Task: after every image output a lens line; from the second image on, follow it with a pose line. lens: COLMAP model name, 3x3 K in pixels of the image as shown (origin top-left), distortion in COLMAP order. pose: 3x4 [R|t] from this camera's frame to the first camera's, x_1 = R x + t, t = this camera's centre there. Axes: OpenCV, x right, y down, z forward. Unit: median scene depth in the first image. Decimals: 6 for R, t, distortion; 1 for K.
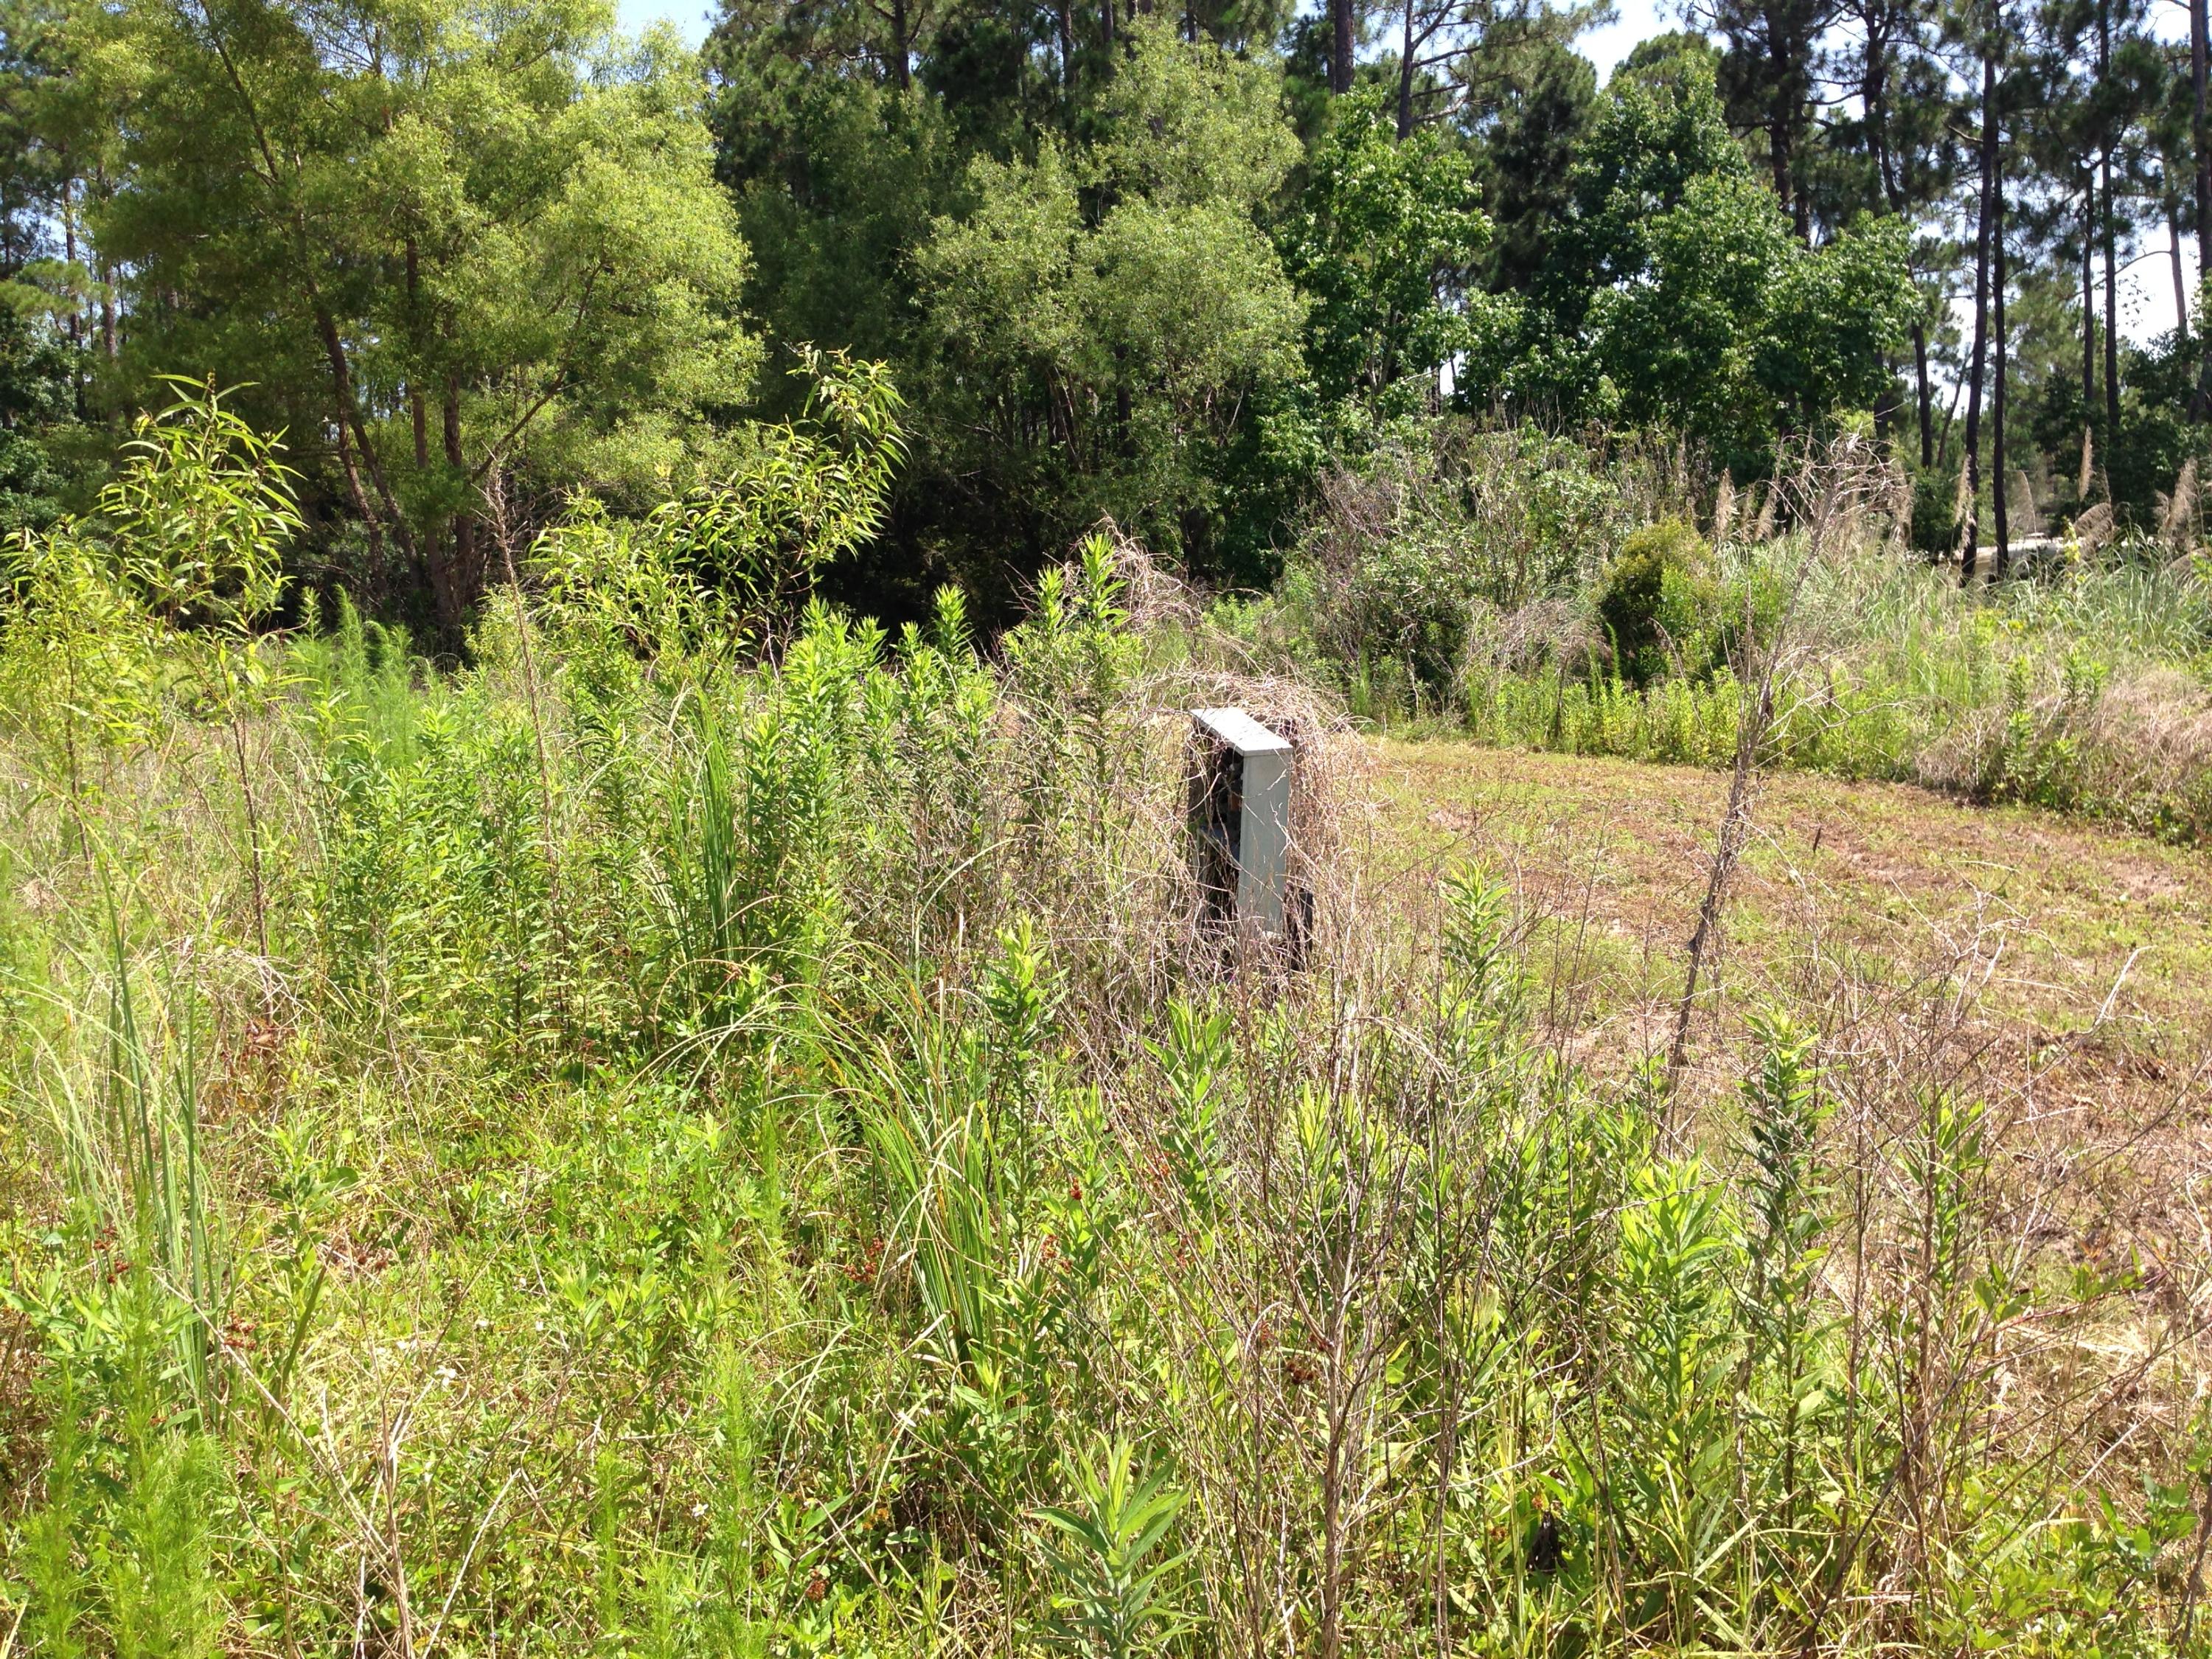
lens RADIAL K [[2105.2, 0, 1104.2], [0, 2105.2, 831.8], [0, 0, 1]] dist [0.082367, 0.000000]
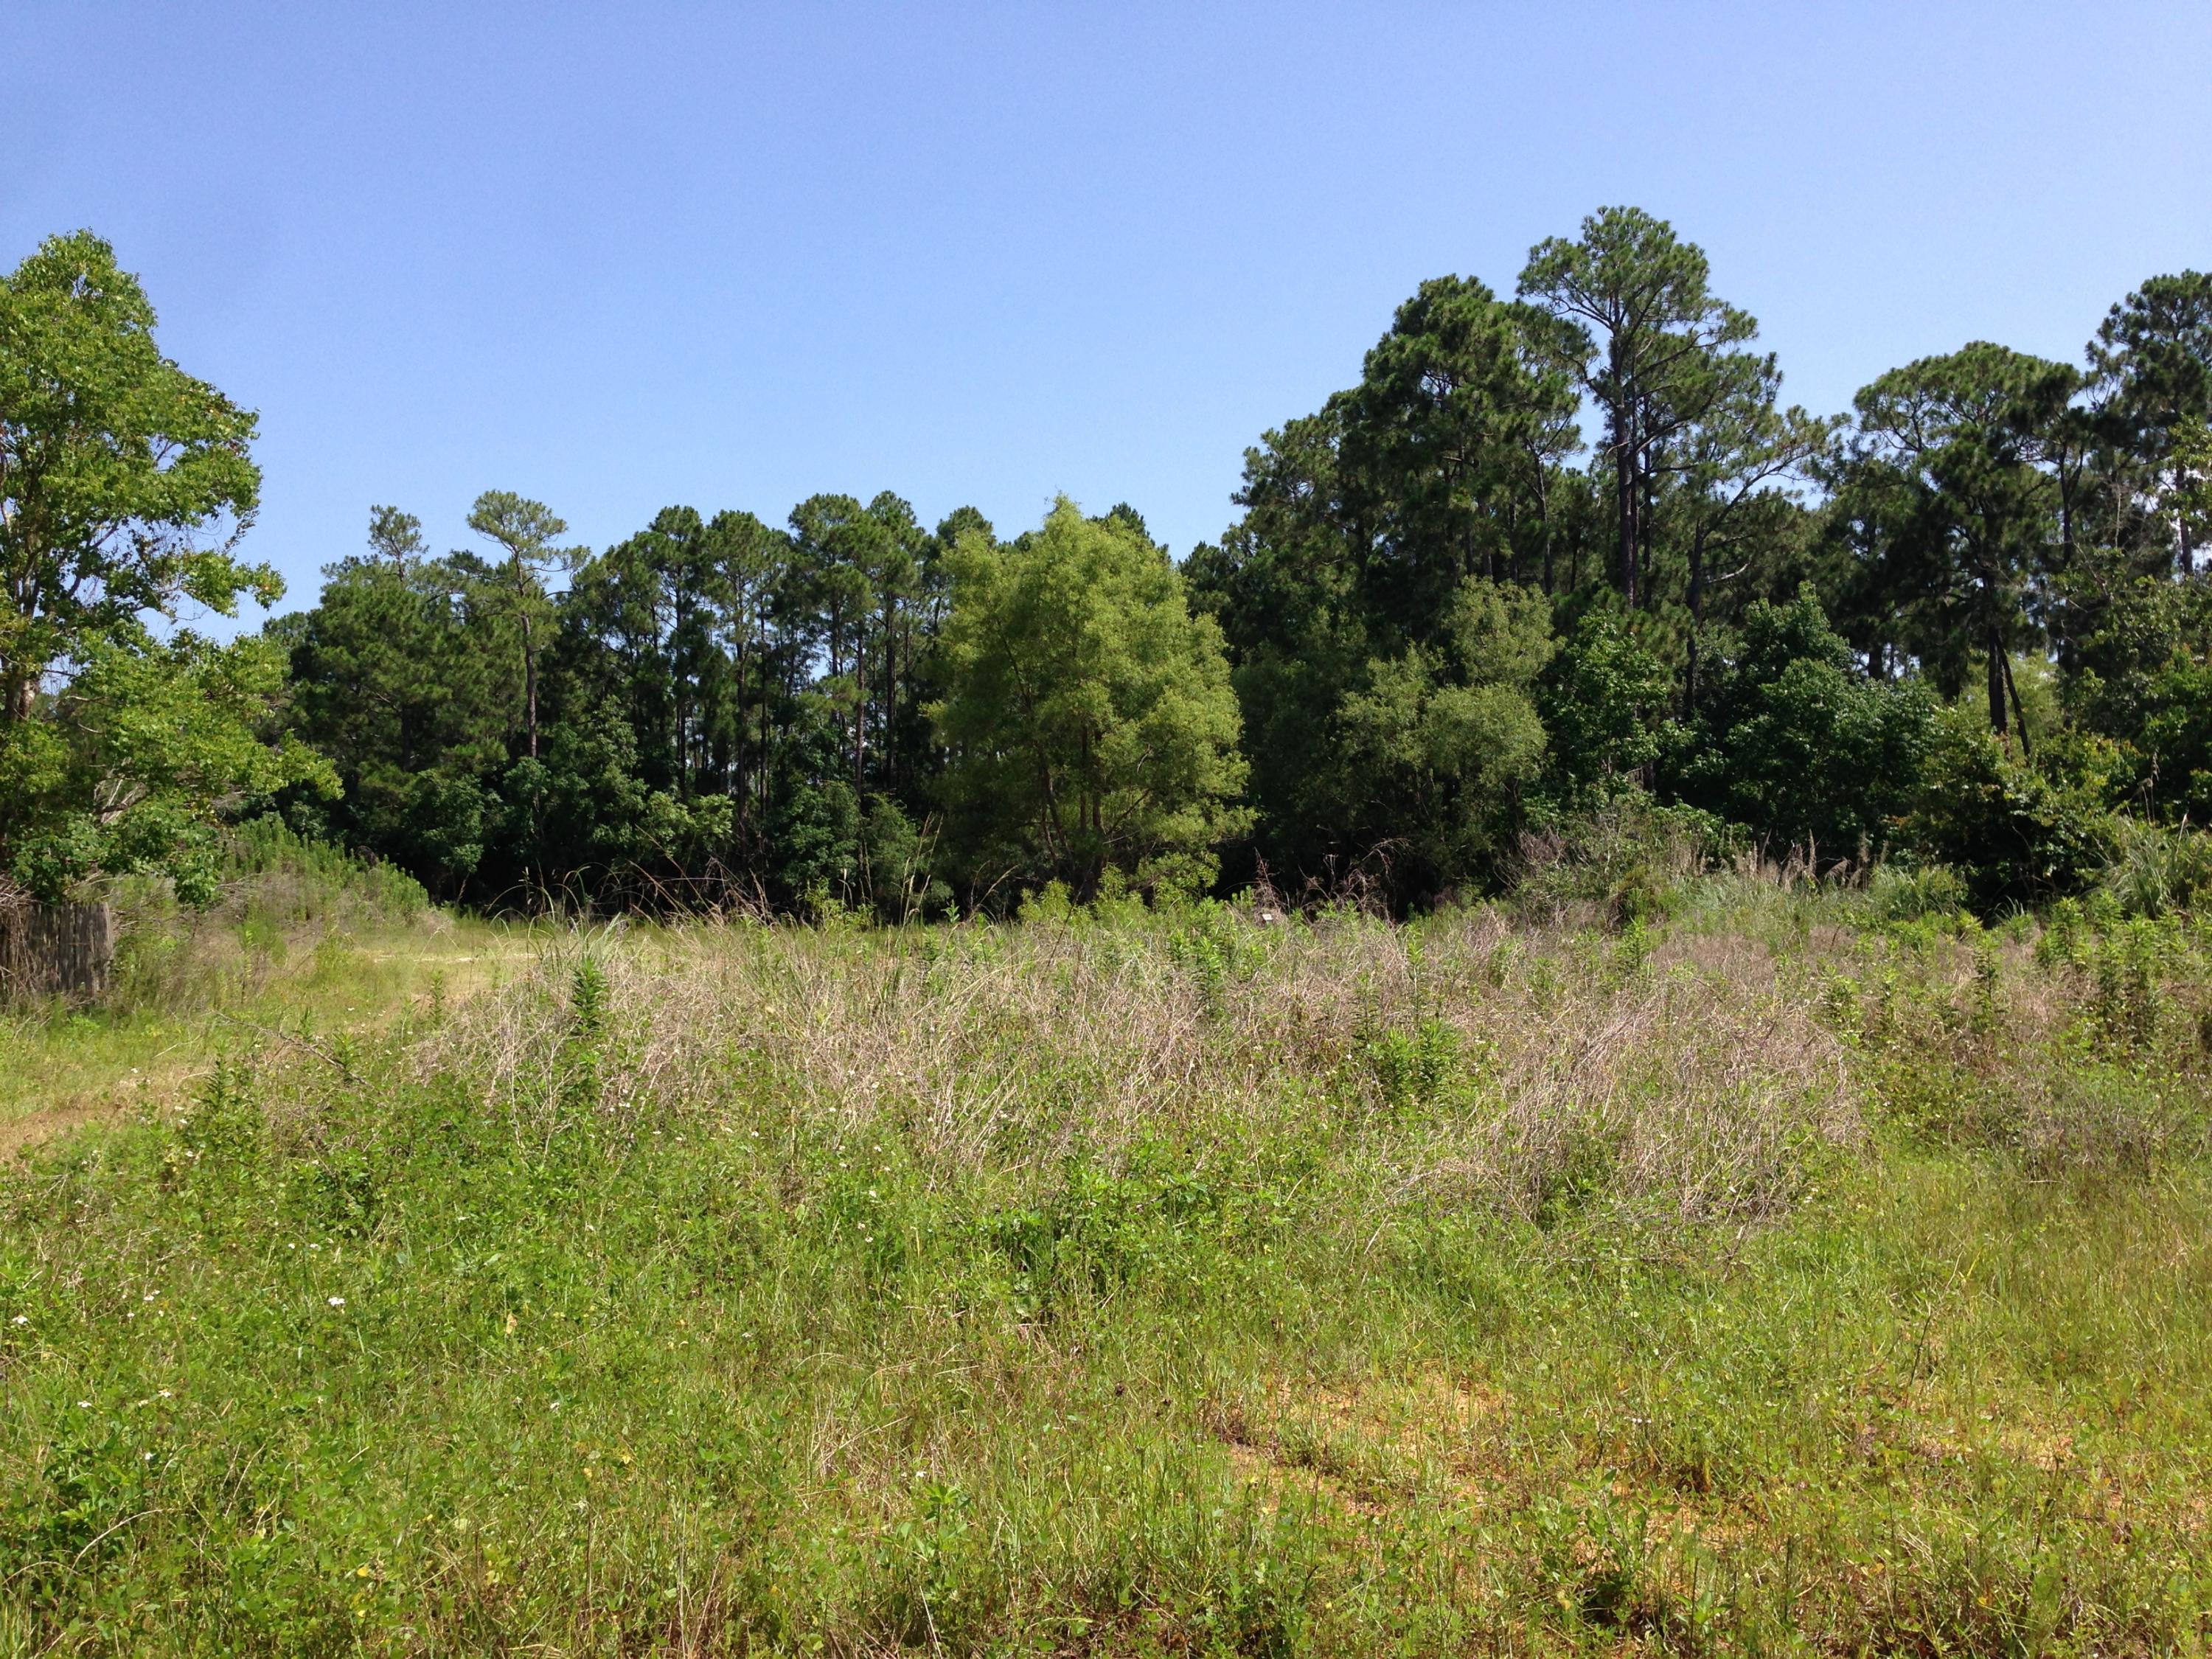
lens RADIAL K [[2105.2, 0, 1105.1], [0, 2105.2, 832.5], [0, 0, 1]] dist [0.082367, 0.000000]
pose [[0.967156, 0.003336, -0.254162, 0.202584], [-0.038913, 0.990070, -0.135080, 0.097277], [0.251188, 0.140533, 0.957682, -0.879015]]
